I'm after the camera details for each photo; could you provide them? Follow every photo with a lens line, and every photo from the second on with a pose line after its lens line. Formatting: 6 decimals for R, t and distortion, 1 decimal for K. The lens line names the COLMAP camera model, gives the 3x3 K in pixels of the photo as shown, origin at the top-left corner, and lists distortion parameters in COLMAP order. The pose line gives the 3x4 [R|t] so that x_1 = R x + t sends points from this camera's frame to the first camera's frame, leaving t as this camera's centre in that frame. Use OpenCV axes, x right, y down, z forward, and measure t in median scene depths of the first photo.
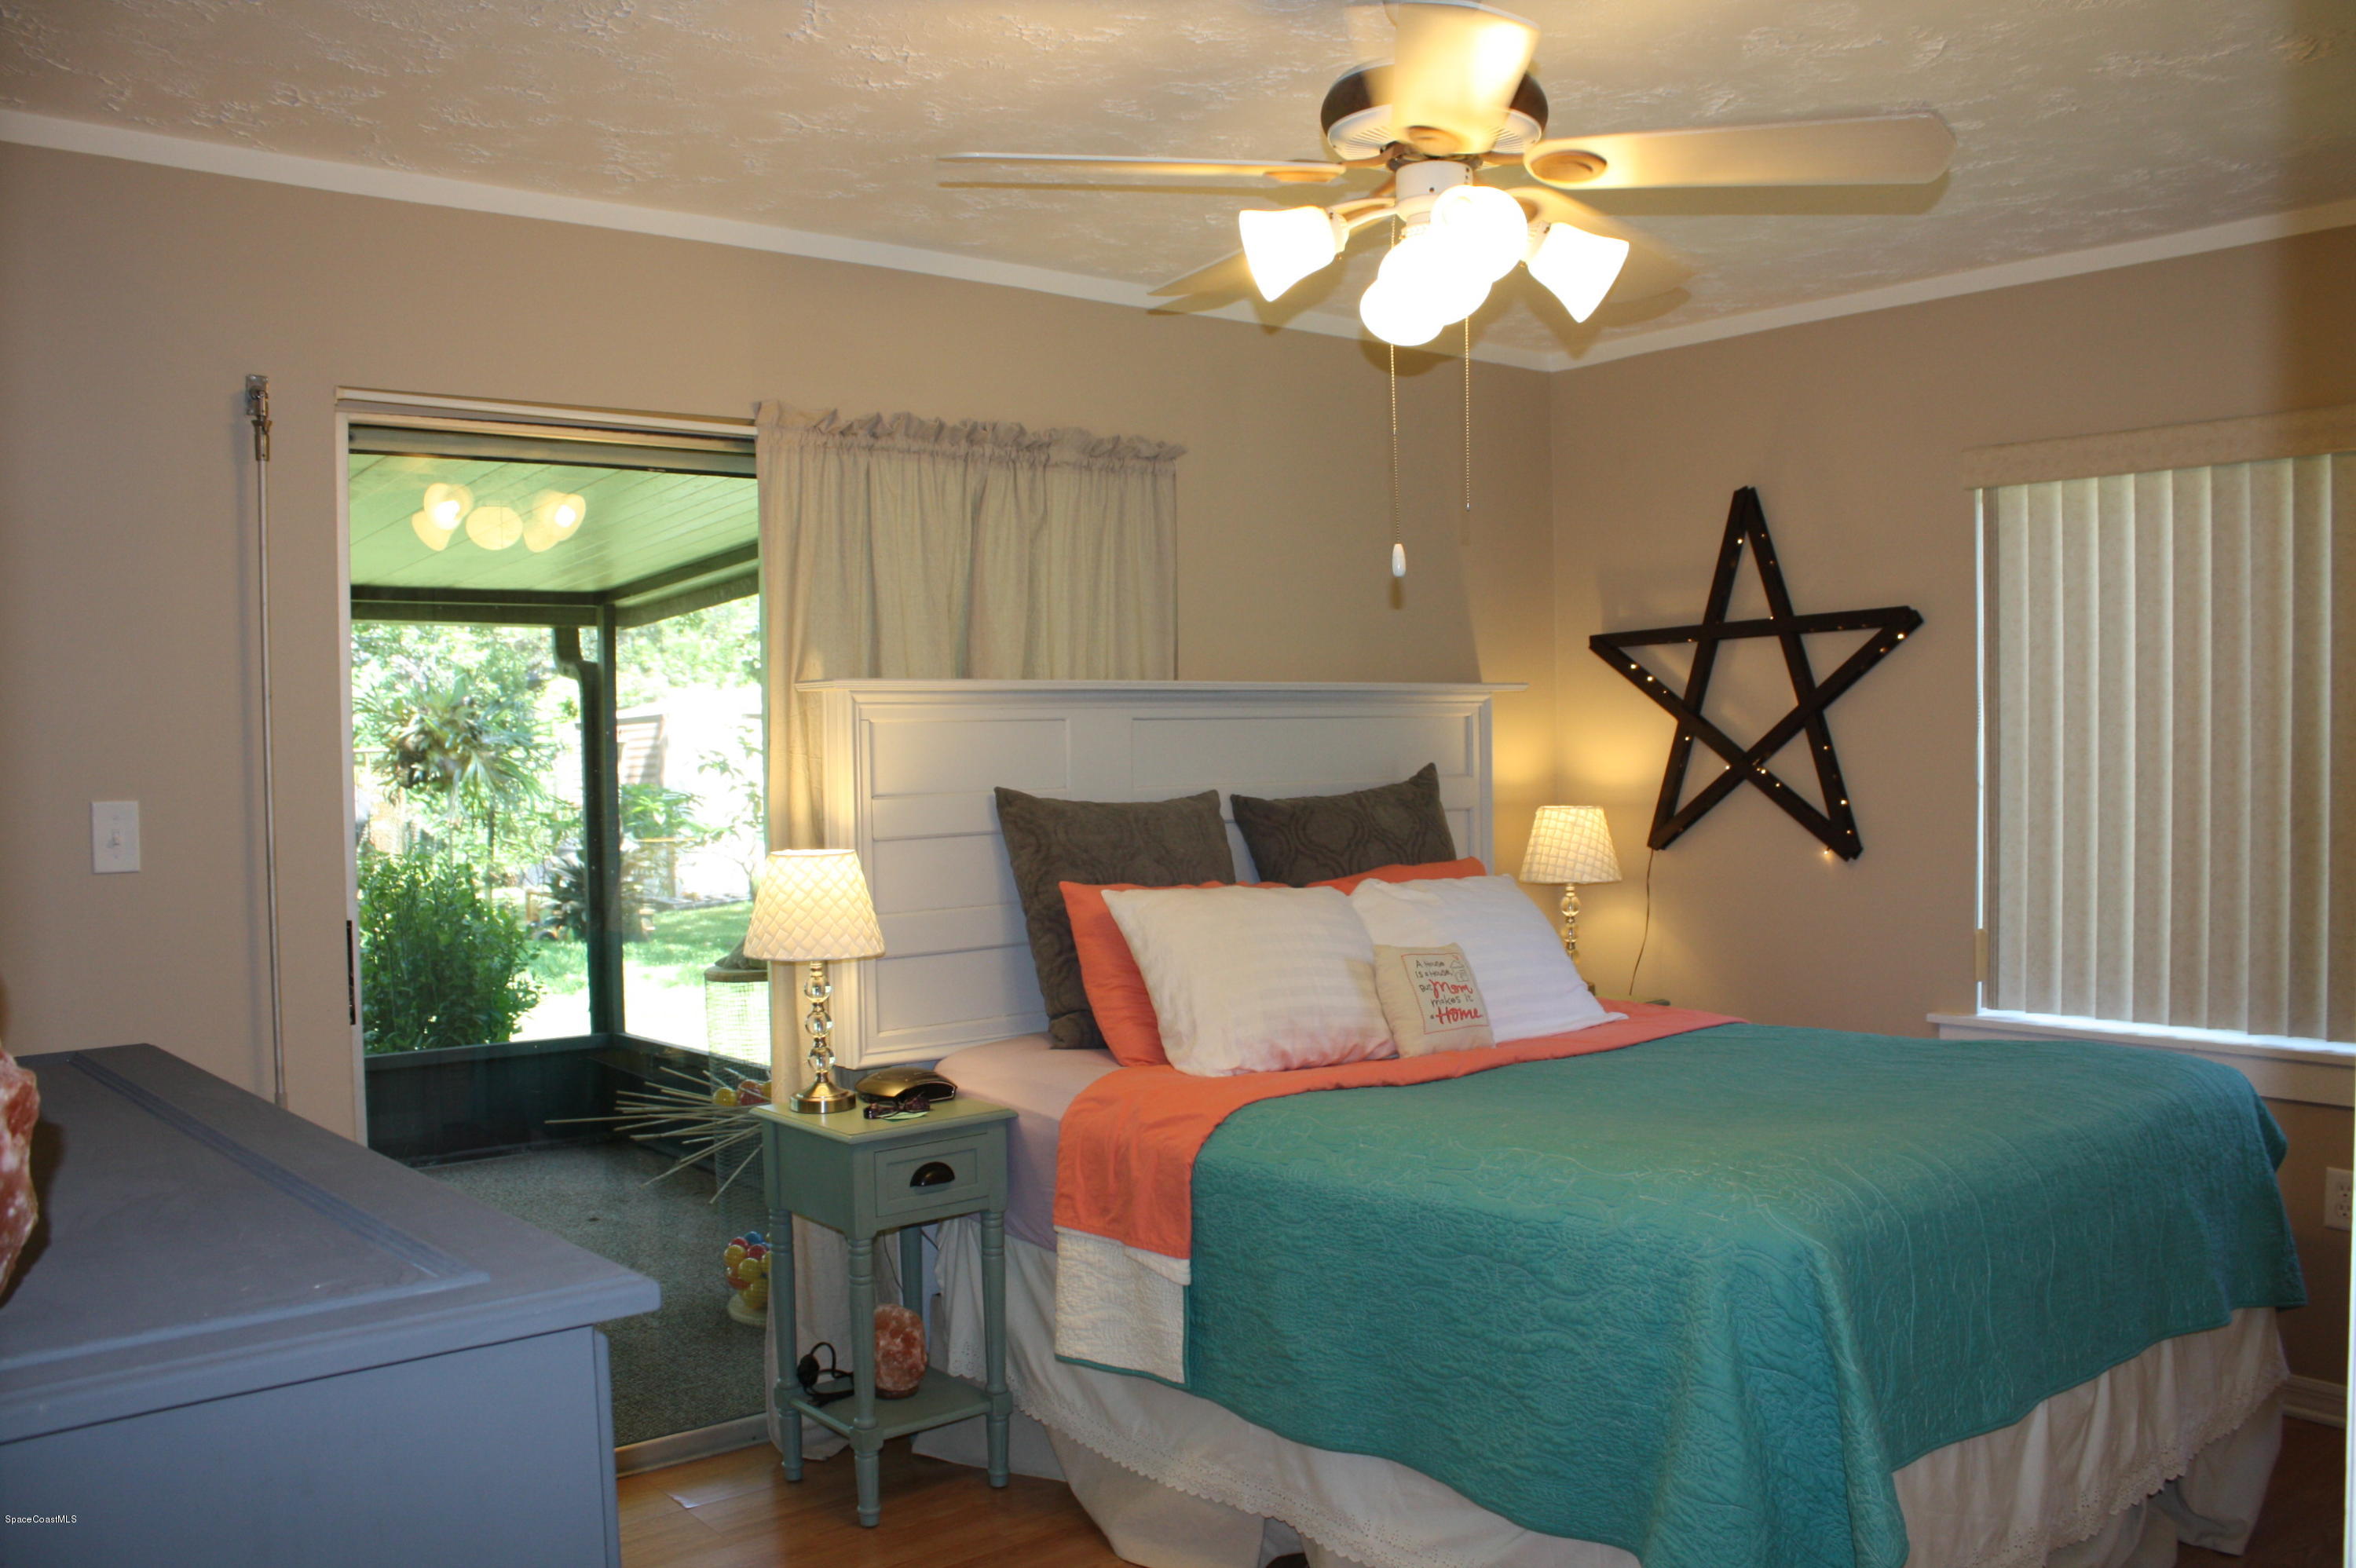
lens RADIAL K [[1965.0, 0, 1178.6], [0, 1965.0, 809.1], [0, 0, 1]] dist [-0.170817, 0.153530]
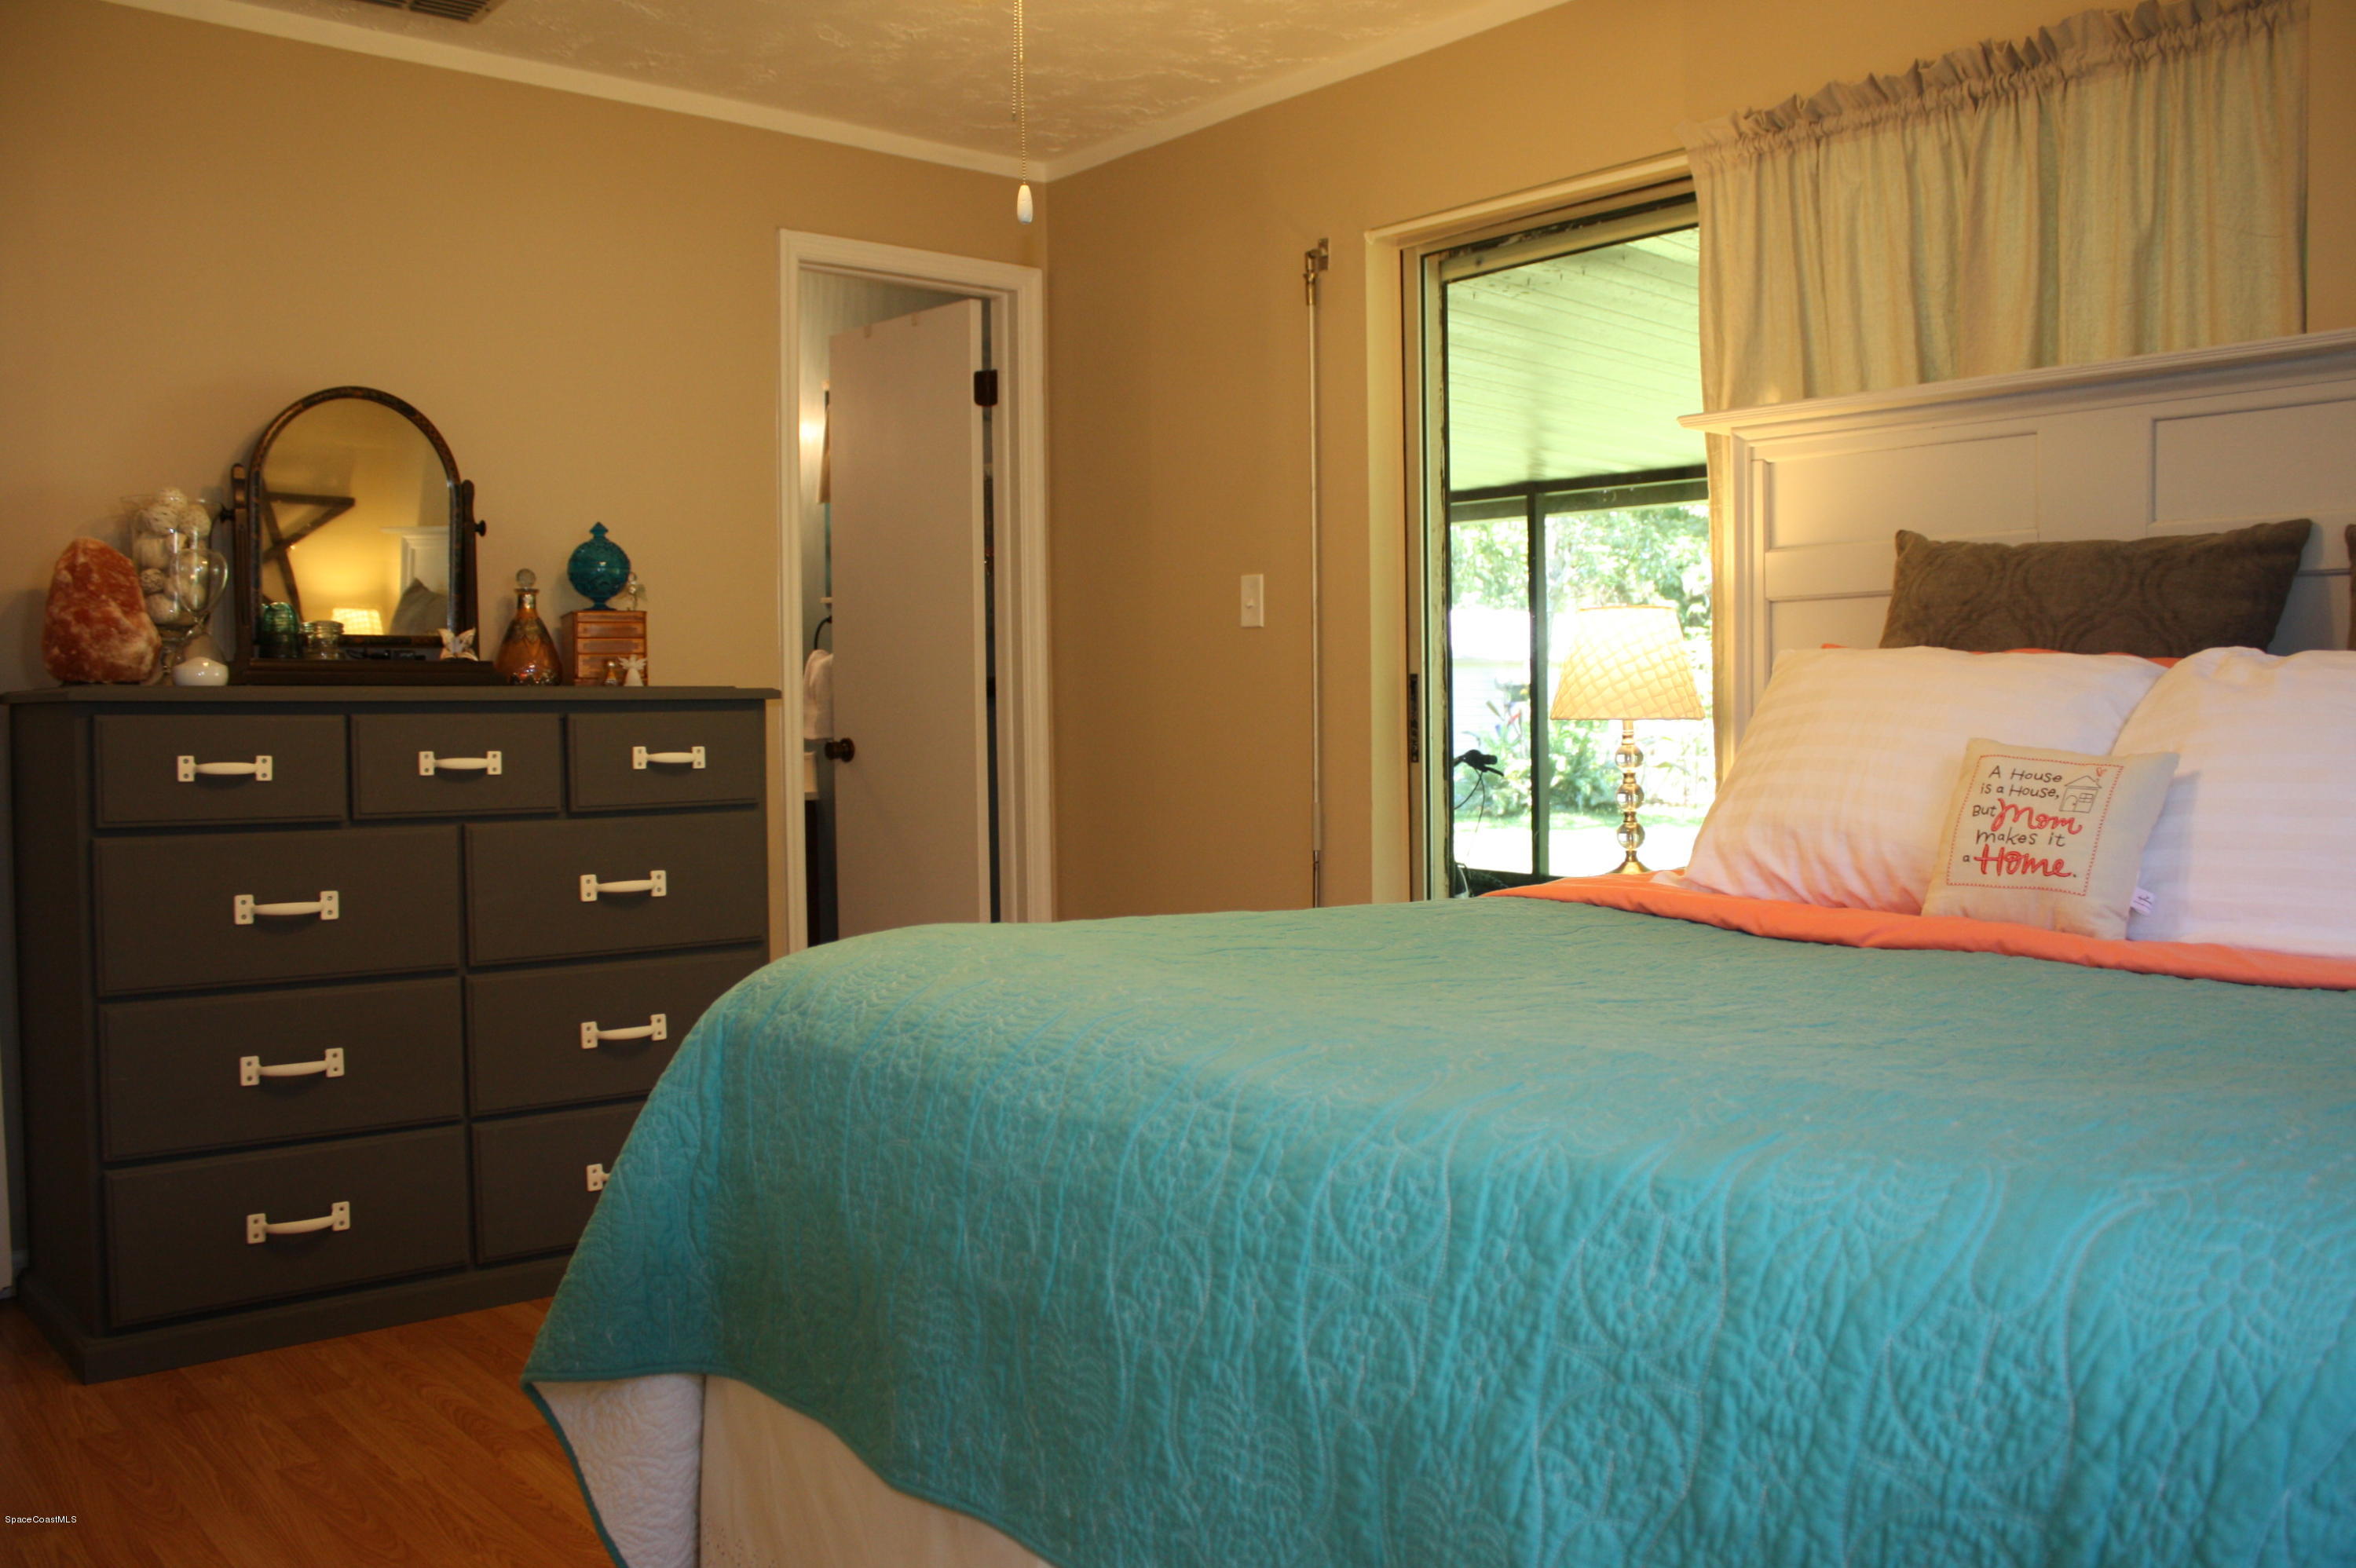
lens RADIAL K [[1965.0, 0, 1178.6], [0, 1965.0, 809.1], [0, 0, 1]] dist [-0.170817, 0.153530]
pose [[0.034226, 0.067716, -0.997117, 0.694366], [-0.025096, 0.997446, 0.066877, 0.057527], [0.999099, 0.022735, 0.035838, 0.730221]]
